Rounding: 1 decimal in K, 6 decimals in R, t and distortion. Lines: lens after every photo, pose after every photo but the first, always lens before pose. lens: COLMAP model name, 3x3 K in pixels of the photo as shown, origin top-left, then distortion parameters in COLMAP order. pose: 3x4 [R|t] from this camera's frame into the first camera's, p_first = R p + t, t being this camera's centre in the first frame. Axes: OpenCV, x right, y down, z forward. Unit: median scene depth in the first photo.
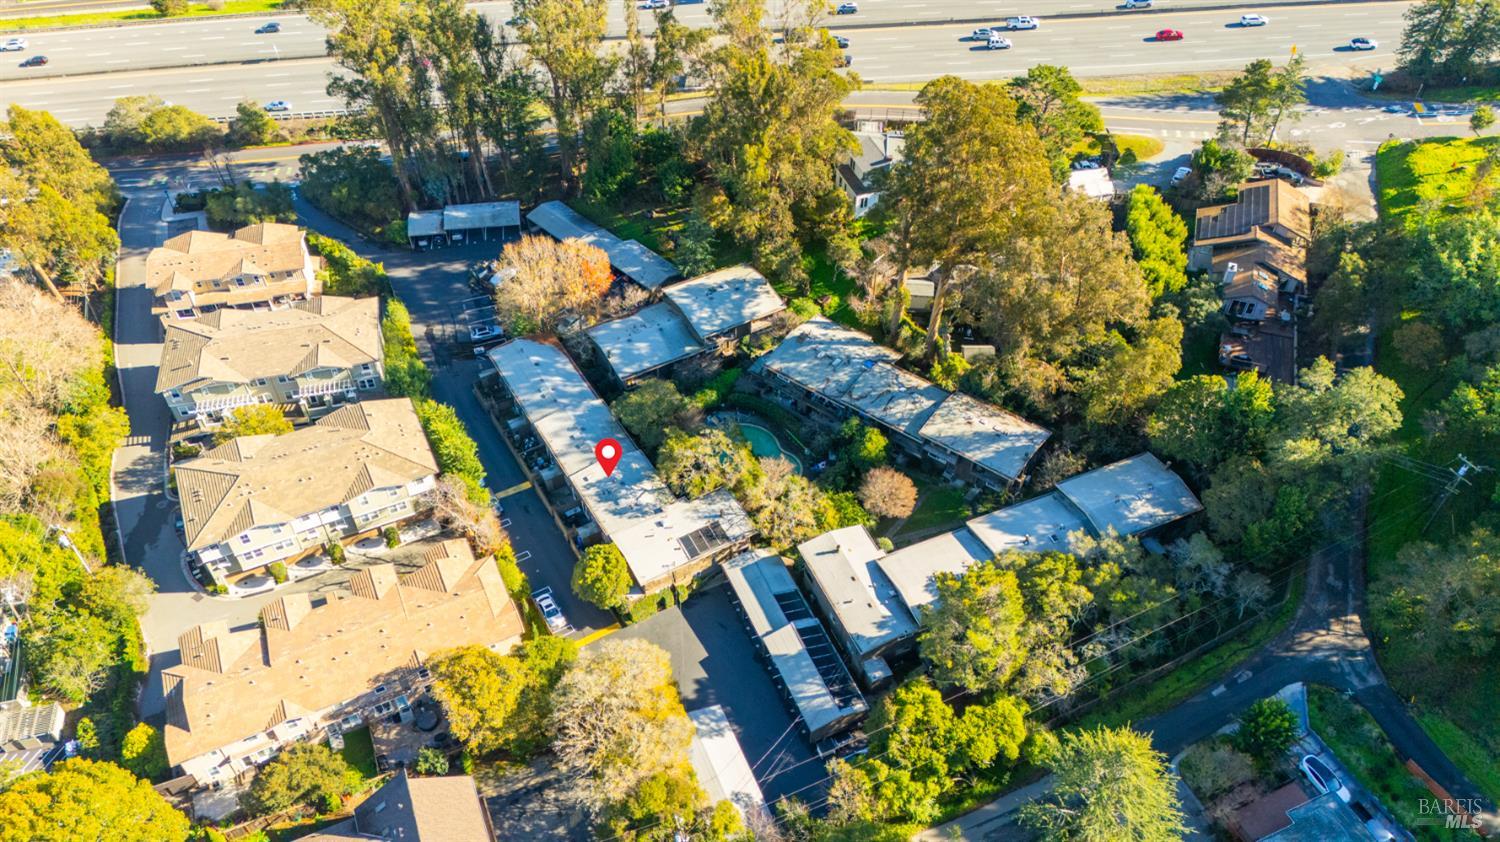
lens RADIAL K [[1009.6, 0, 751.0], [0, 1009.6, 419.6], [0, 0, 1]] dist [0.067163, -0.031441]
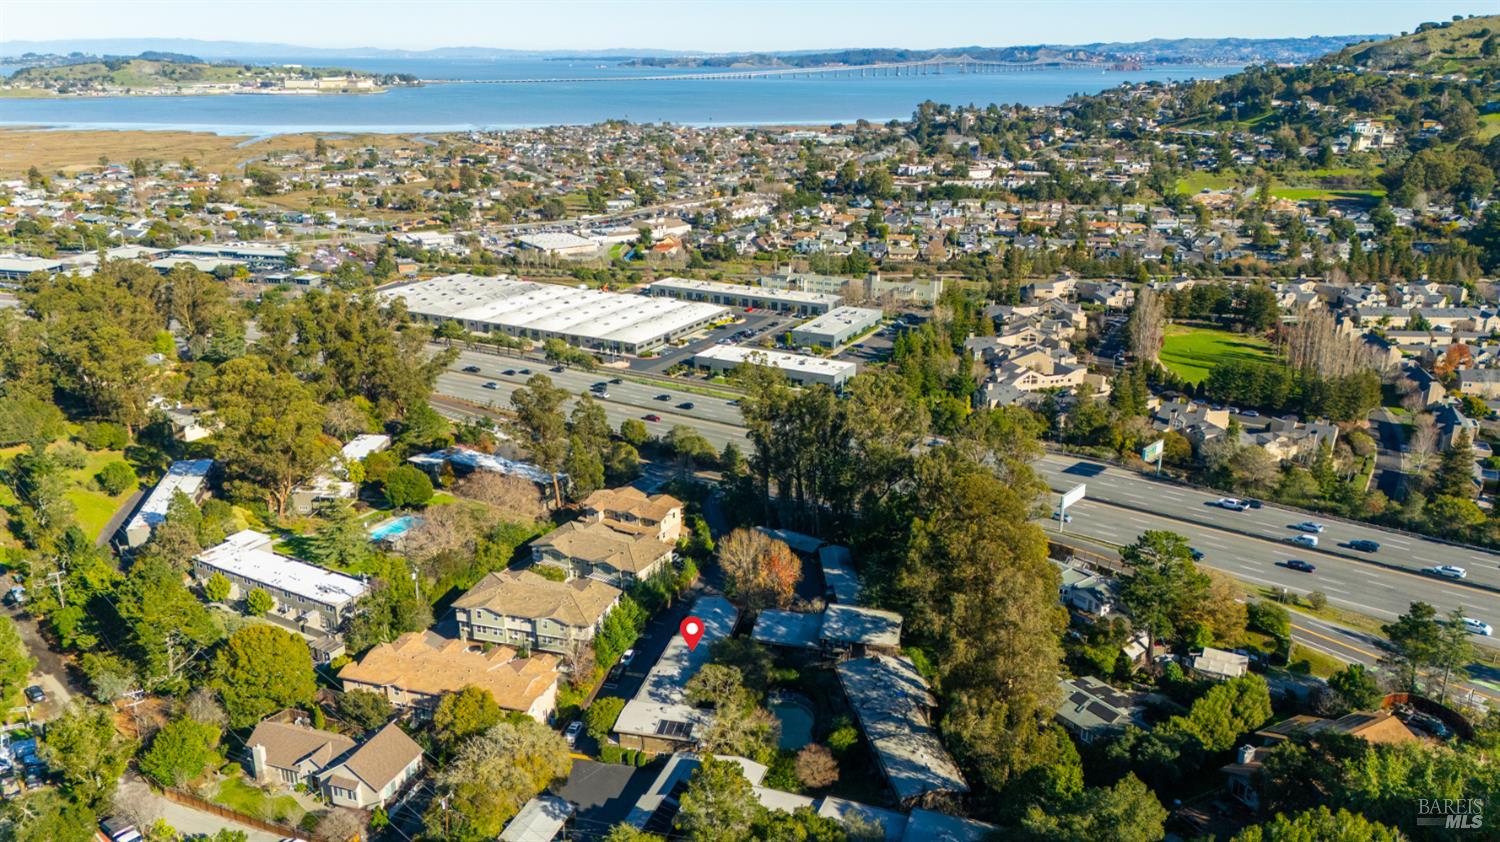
lens RADIAL K [[1009.6, 0, 755.9], [0, 1009.6, 425.5], [0, 0, 1]] dist [0.067163, -0.031441]
pose [[0.746473, 0.219403, -0.628204, 0.718887], [-0.481480, 0.829736, -0.282337, 0.106926], [0.459298, 0.513225, 0.725014, -0.092779]]
